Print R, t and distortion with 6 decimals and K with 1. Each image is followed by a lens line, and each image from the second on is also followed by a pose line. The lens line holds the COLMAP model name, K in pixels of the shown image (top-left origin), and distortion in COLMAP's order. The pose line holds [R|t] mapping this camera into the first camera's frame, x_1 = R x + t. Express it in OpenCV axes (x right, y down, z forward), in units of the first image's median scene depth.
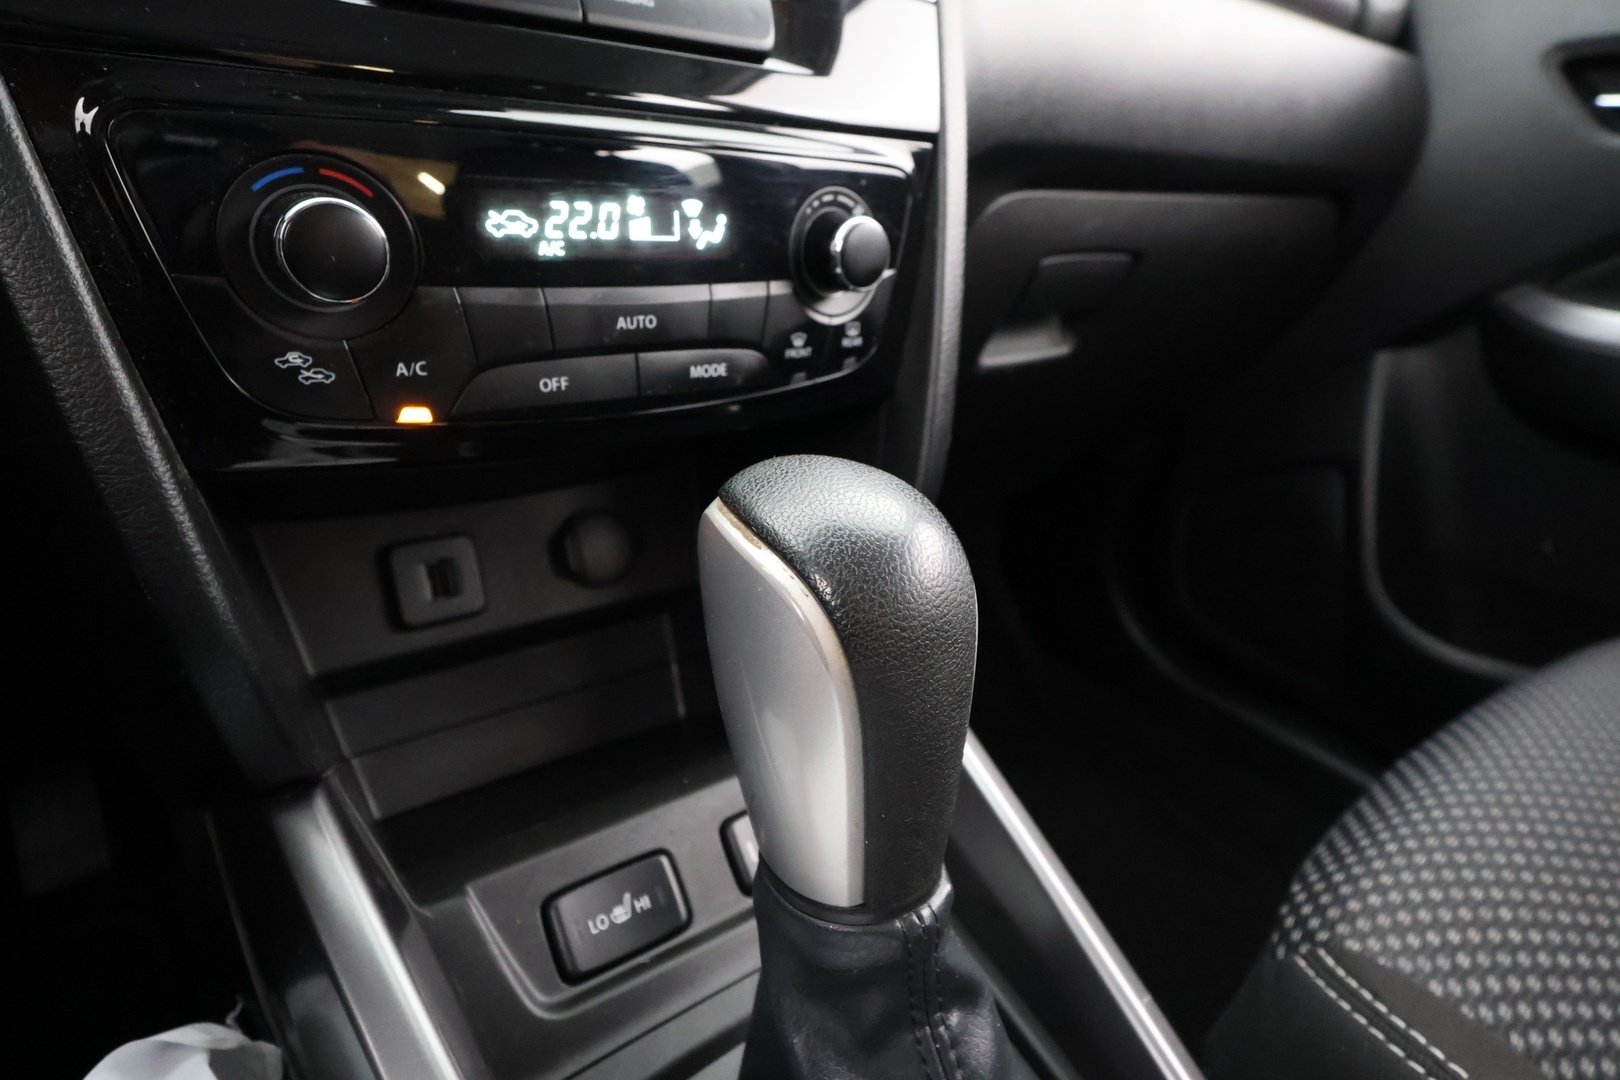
lens RADIAL K [[903.9, 0, 808.3], [0, 903.9, 545.7], [0, 0, 1]] dist [-0.024633, 0.001442]
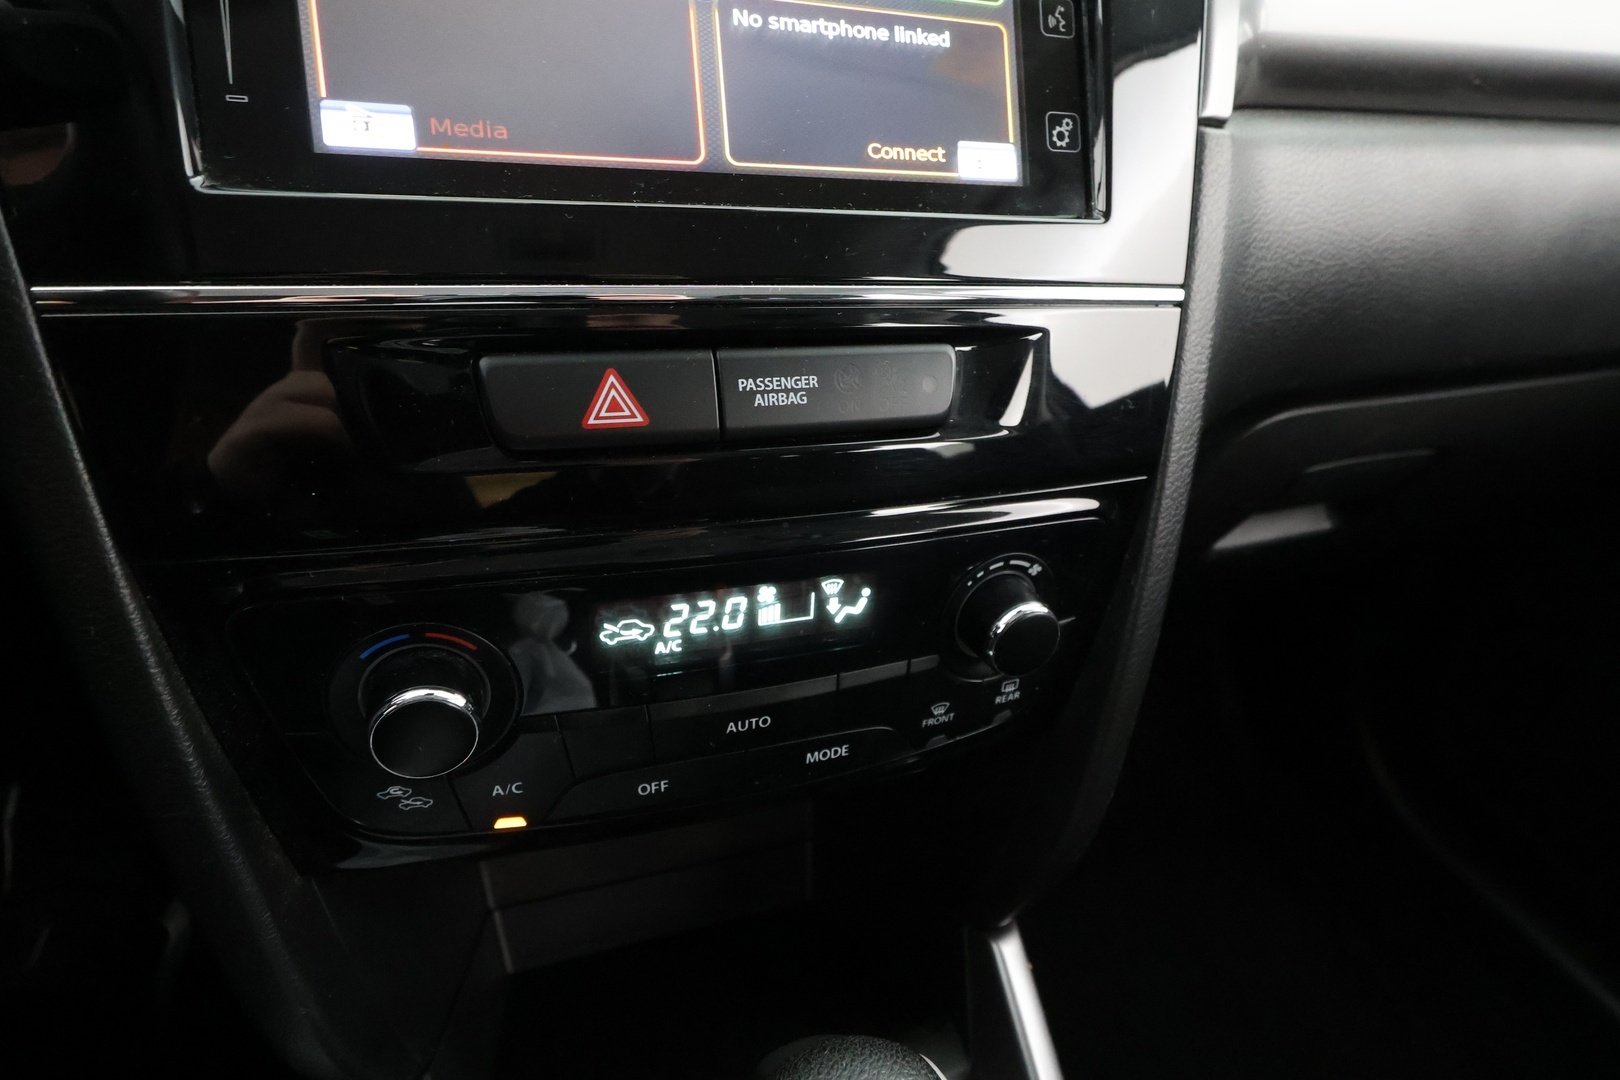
lens RADIAL K [[903.9, 0, 801.9], [0, 903.9, 535.5], [0, 0, 1]] dist [-0.024633, 0.001442]
pose [[0.951577, 0.163774, -0.260152, 0.076109], [-0.138459, 0.983906, 0.112949, -0.572026], [0.274463, -0.071459, 0.958939, 0.135975]]
